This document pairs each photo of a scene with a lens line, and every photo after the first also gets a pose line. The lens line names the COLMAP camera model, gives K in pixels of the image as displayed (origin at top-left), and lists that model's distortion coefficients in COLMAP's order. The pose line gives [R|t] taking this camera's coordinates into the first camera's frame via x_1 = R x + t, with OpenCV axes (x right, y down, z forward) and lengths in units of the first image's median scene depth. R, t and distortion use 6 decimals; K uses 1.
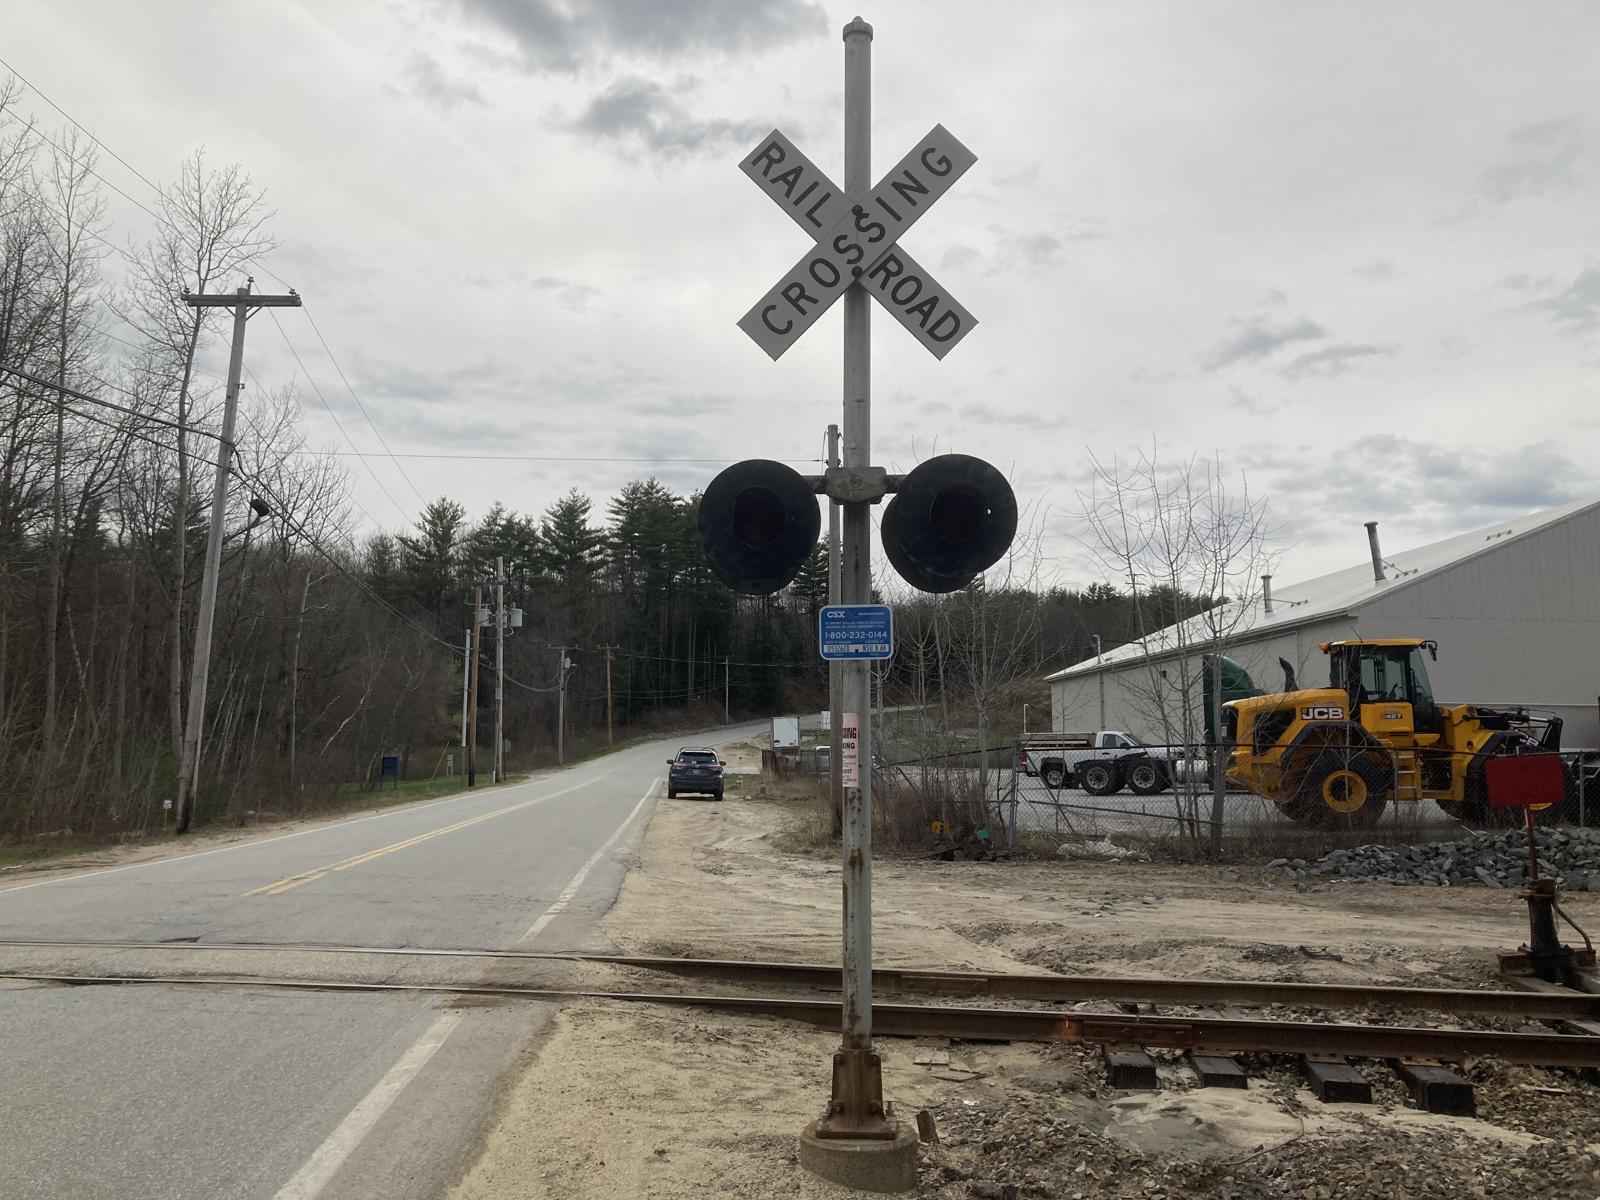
lens RADIAL K [[1308.0, 0, 810.6], [0, 1308.0, 586.0], [0, 0, 1]] dist [0.032482, -0.012560]
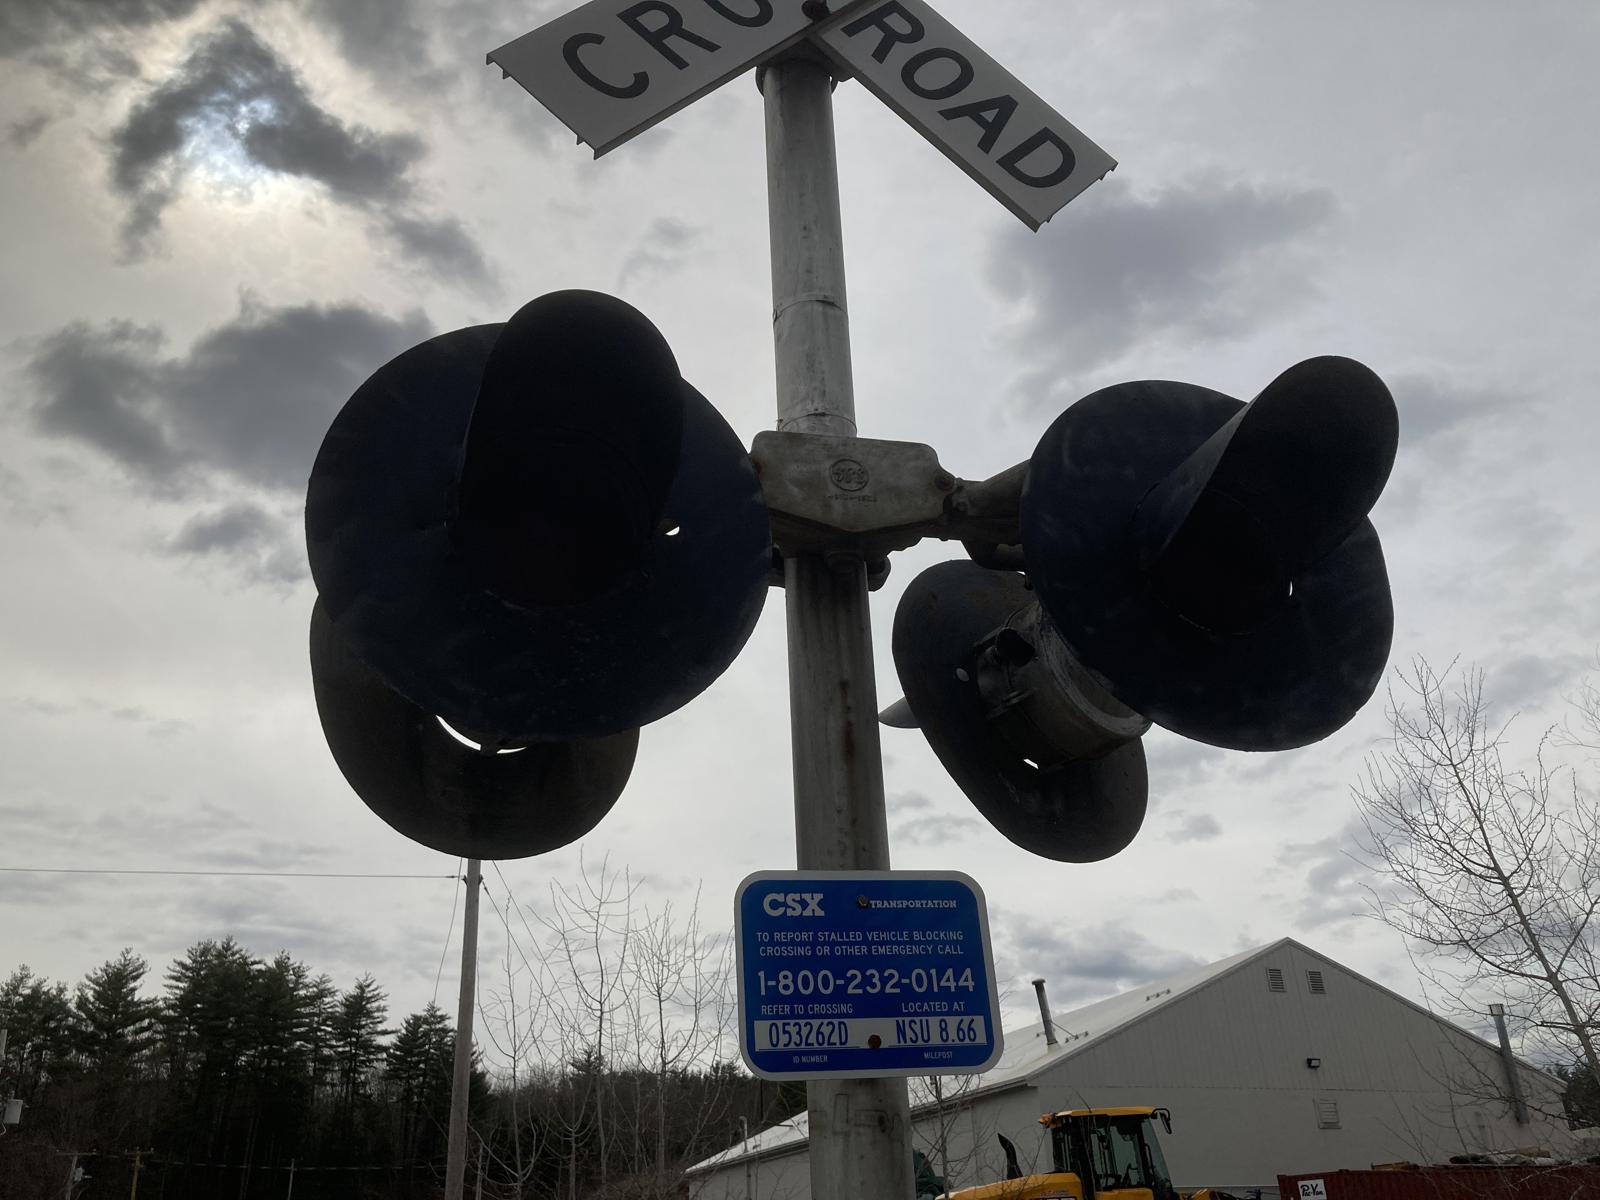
lens RADIAL K [[1308.0, 0, 801.6], [0, 1308.0, 586.3], [0, 0, 1]] dist [0.032482, -0.012560]
pose [[0.961865, 0.084129, 0.260265, -0.012727], [0.010316, 0.939689, -0.341875, 0.011993], [-0.273330, 0.331522, 0.902986, 0.163009]]
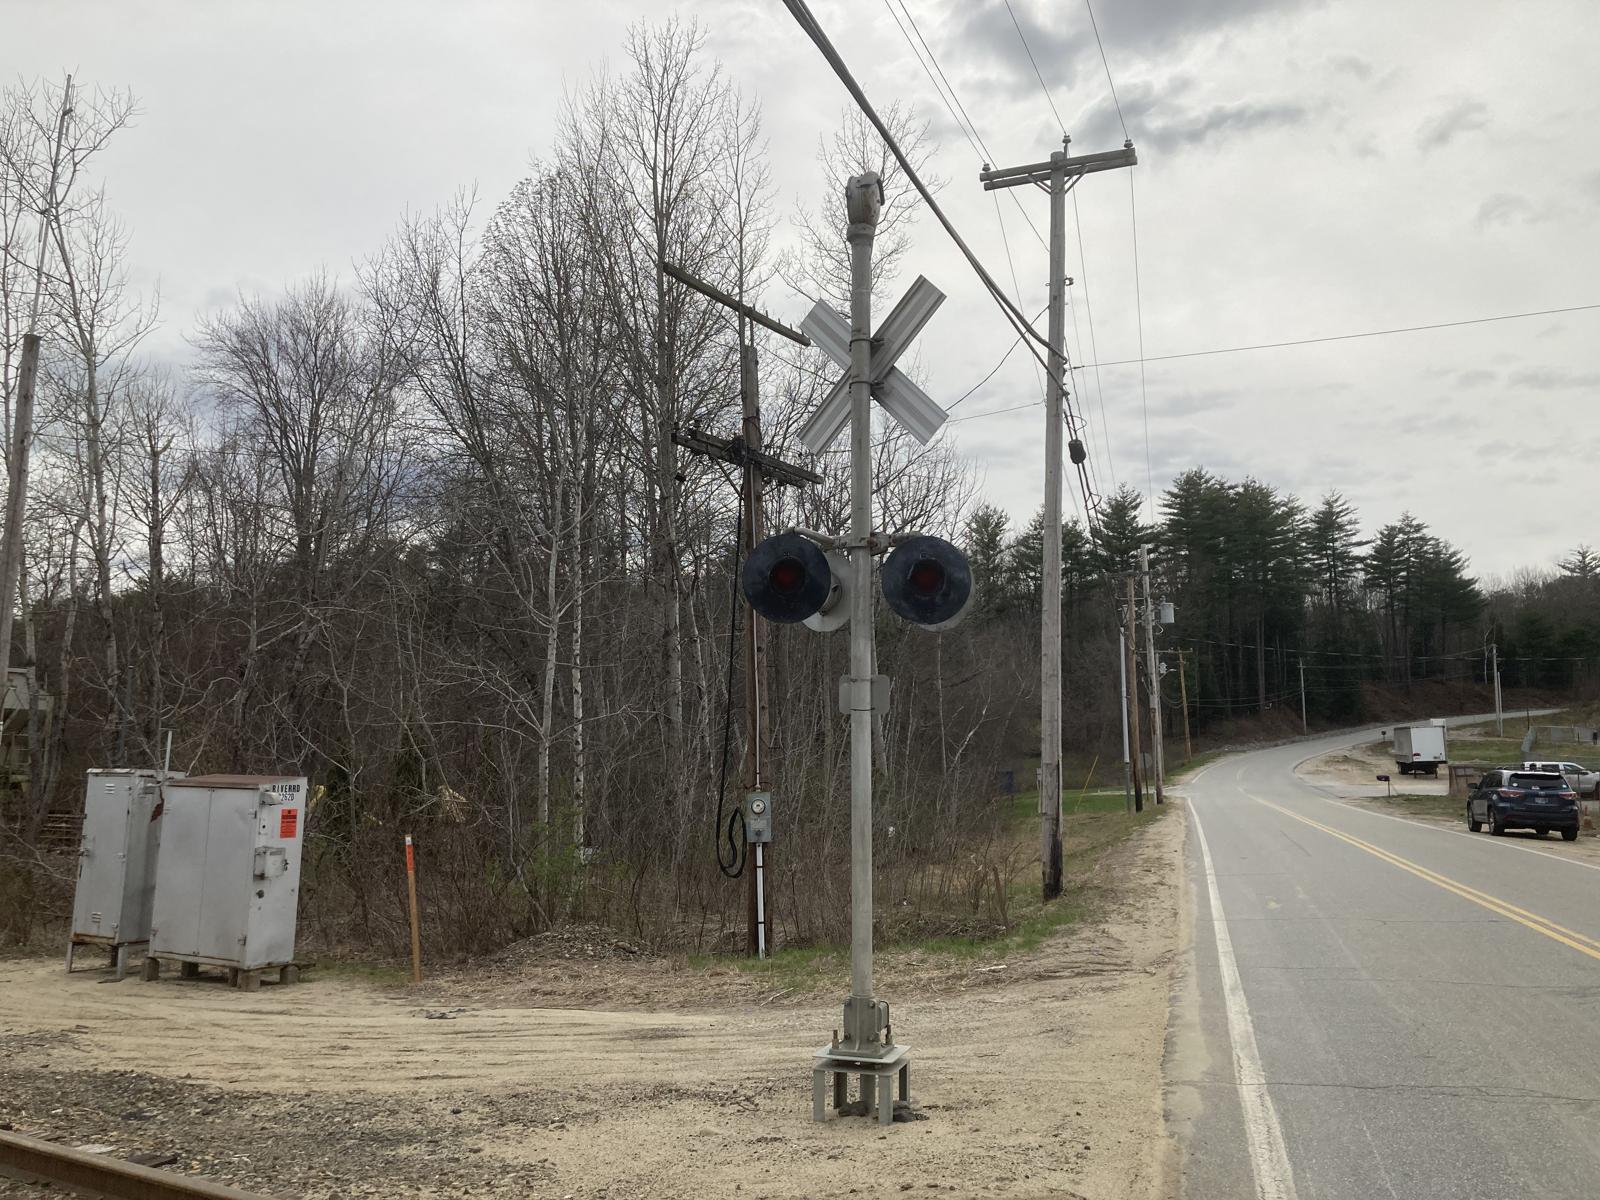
lens RADIAL K [[1308.0, 0, 792.9], [0, 1308.0, 598.6], [0, 0, 1]] dist [0.032482, -0.012560]
pose [[0.924851, -0.049890, -0.377043, -0.332933], [0.050288, 0.998696, -0.008795, 0.026421], [0.376990, -0.010826, 0.926154, 0.279893]]
